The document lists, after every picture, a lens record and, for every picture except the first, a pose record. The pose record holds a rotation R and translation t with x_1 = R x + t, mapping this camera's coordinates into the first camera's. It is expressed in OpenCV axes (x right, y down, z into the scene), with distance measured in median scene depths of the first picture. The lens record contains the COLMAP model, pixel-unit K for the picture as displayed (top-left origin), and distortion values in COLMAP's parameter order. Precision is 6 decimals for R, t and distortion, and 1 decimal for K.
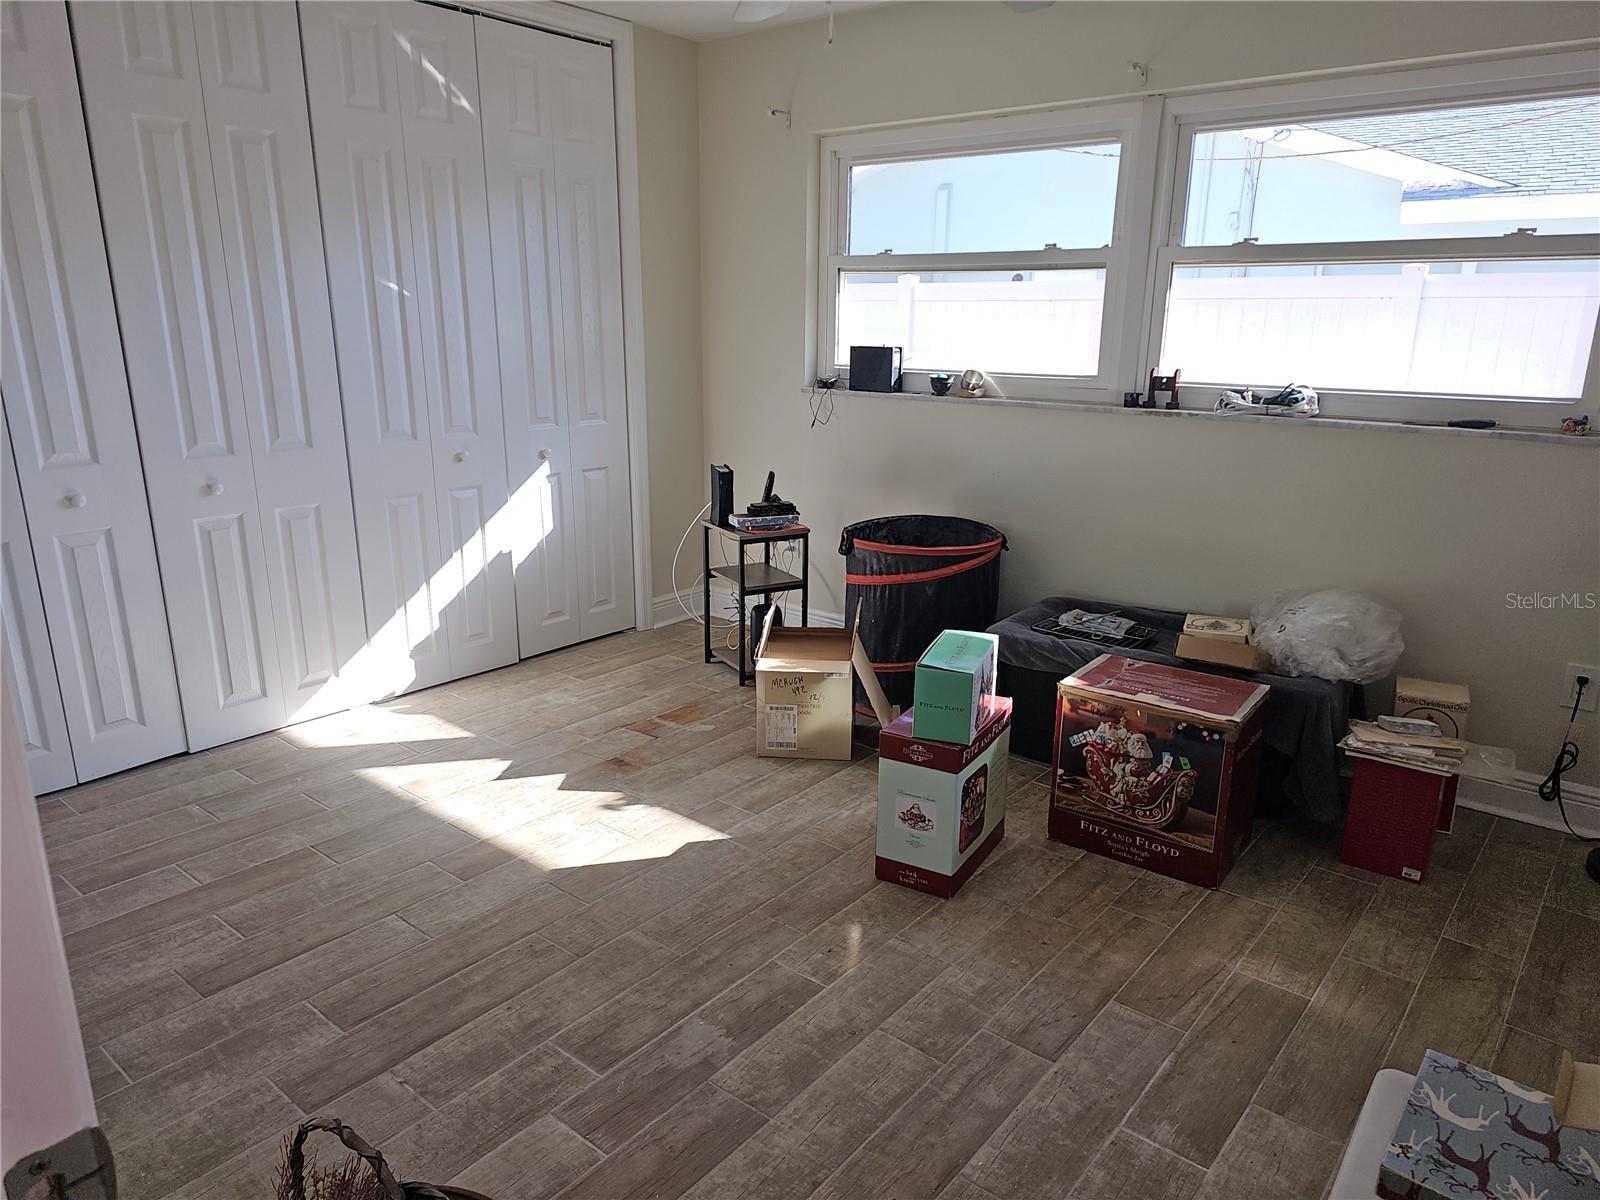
lens RADIAL K [[1062.3, 0, 800.0], [0, 1062.3, 600.0], [0, 0, 1]] dist [0.048753, -0.049370]
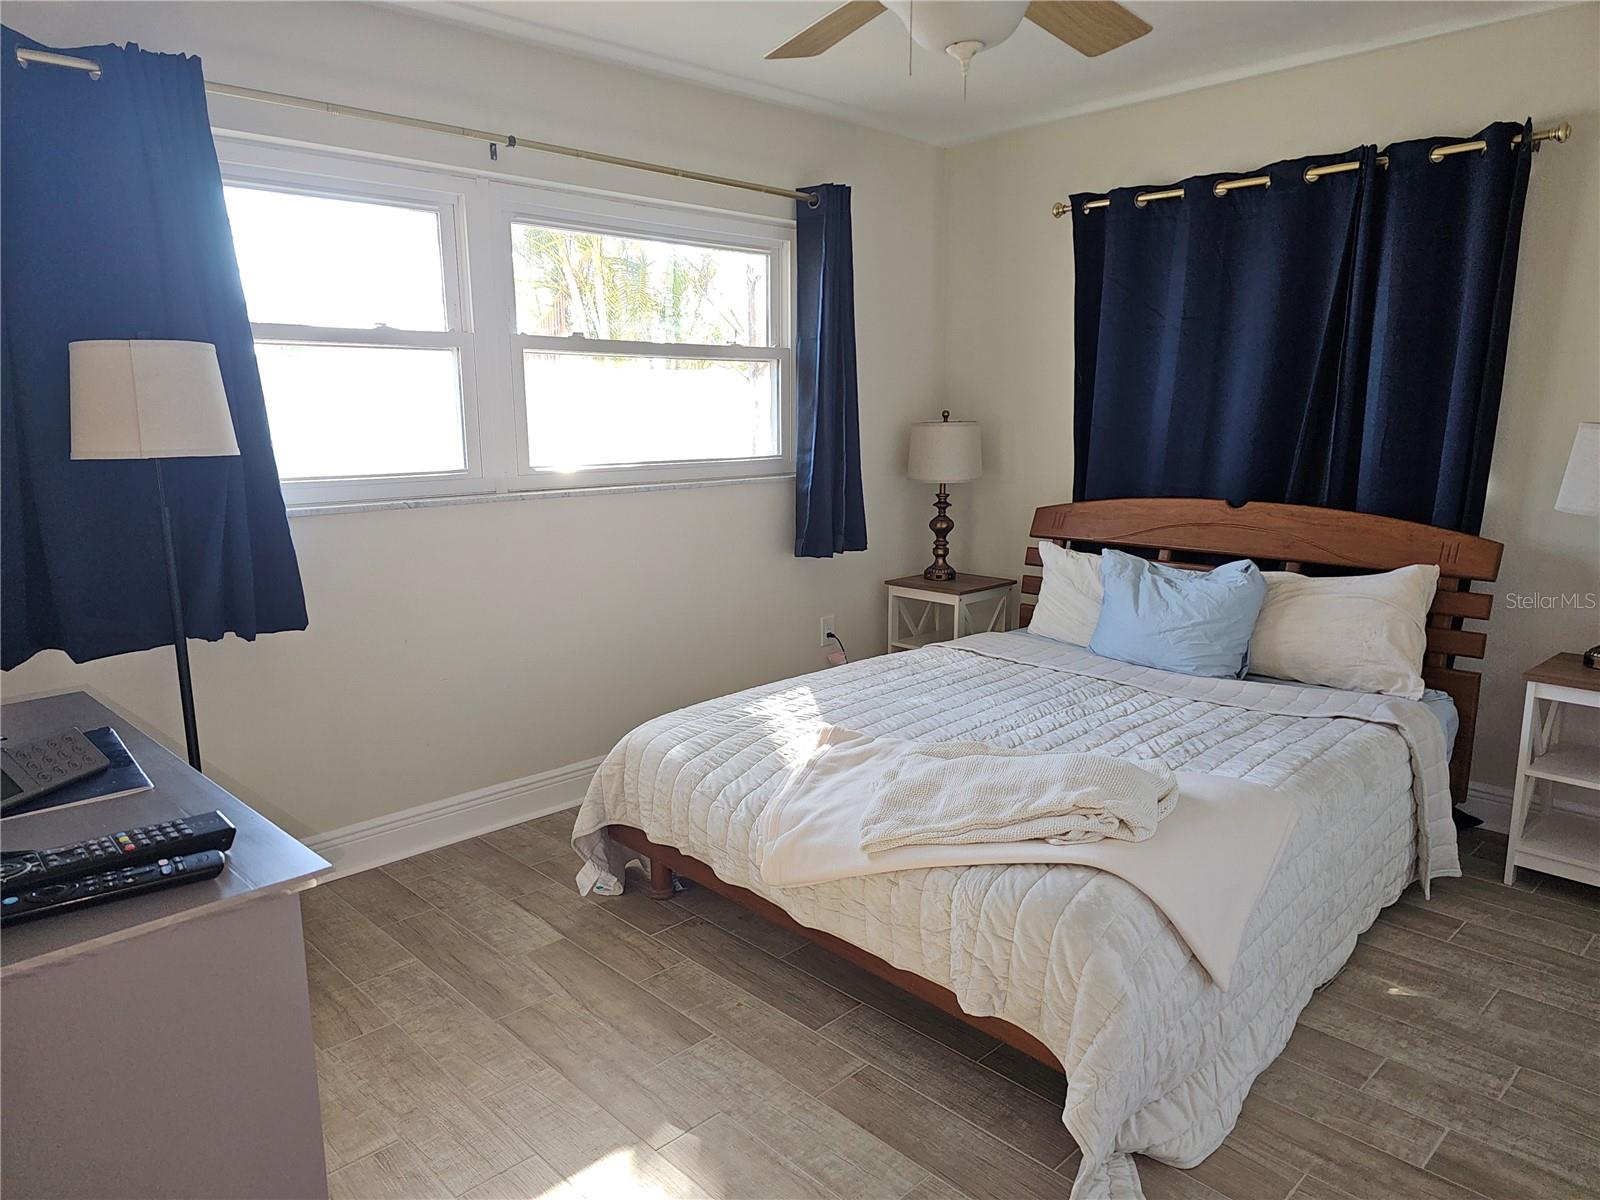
lens RADIAL K [[1062.3, 0, 800.0], [0, 1062.3, 600.0], [0, 0, 1]] dist [0.048753, -0.049370]
pose [[0.101464, -0.194394, 0.975662, -0.632314], [0.277094, 0.947435, 0.159954, -0.174797], [-0.955471, 0.254120, 0.149996, 0.632796]]
